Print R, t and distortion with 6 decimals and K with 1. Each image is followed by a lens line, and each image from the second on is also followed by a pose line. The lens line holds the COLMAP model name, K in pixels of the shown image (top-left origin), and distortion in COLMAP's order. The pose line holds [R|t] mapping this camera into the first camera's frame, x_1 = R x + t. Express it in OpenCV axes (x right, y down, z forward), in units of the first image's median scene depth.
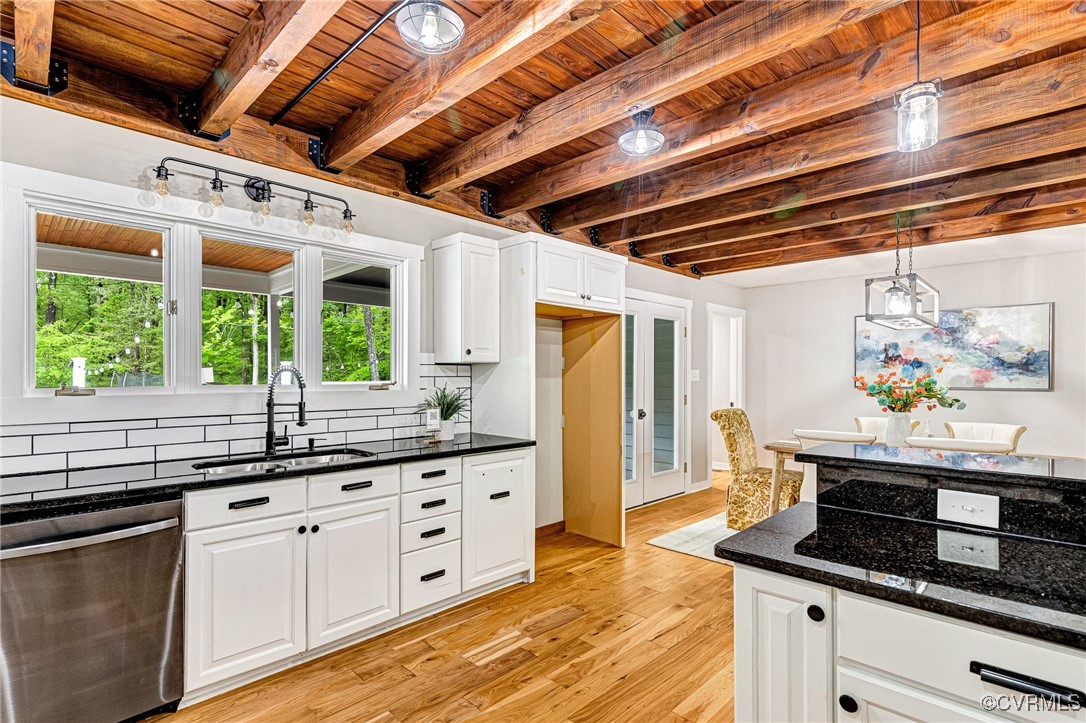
lens RADIAL K [[528.5, 0, 544.6], [0, 528.5, 378.2], [0, 0, 1]] dist [0.013407, 0.000026]
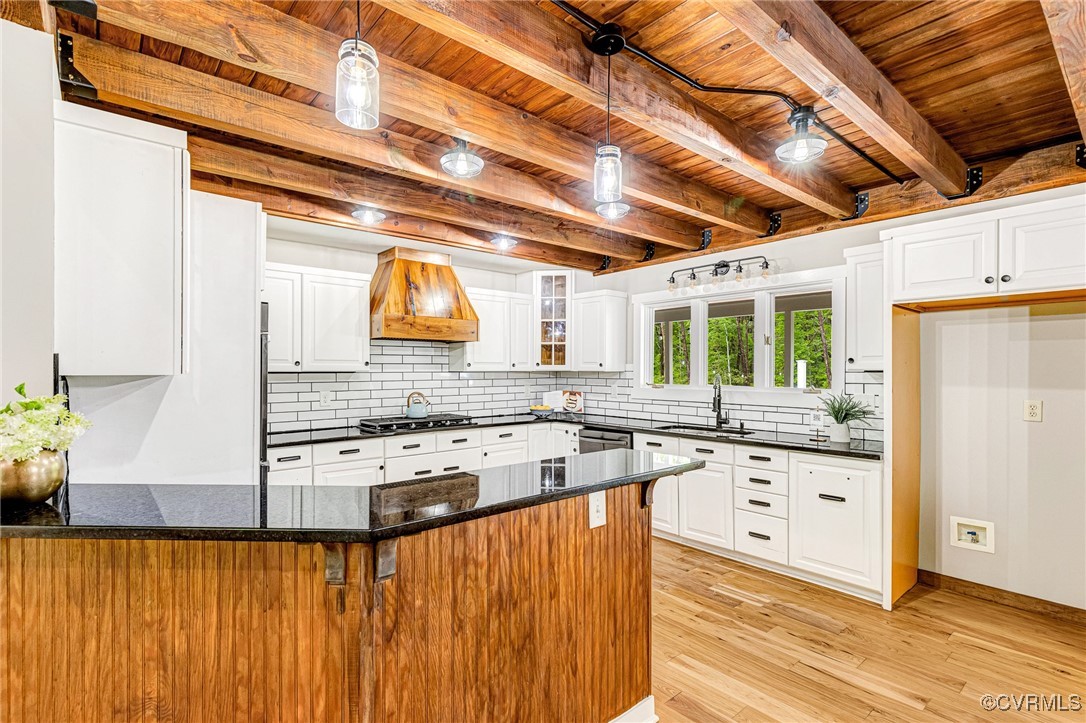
lens RADIAL K [[496.2, 0, 531.4], [0, 496.2, 371.2], [0, 0, 1]] dist [0.002499, 0.000107]
pose [[-0.079484, -0.000808, -0.996836, 1.063587], [-0.006117, 0.999981, -0.000323, -0.029178], [0.996817, 0.006072, -0.079487, 0.541659]]
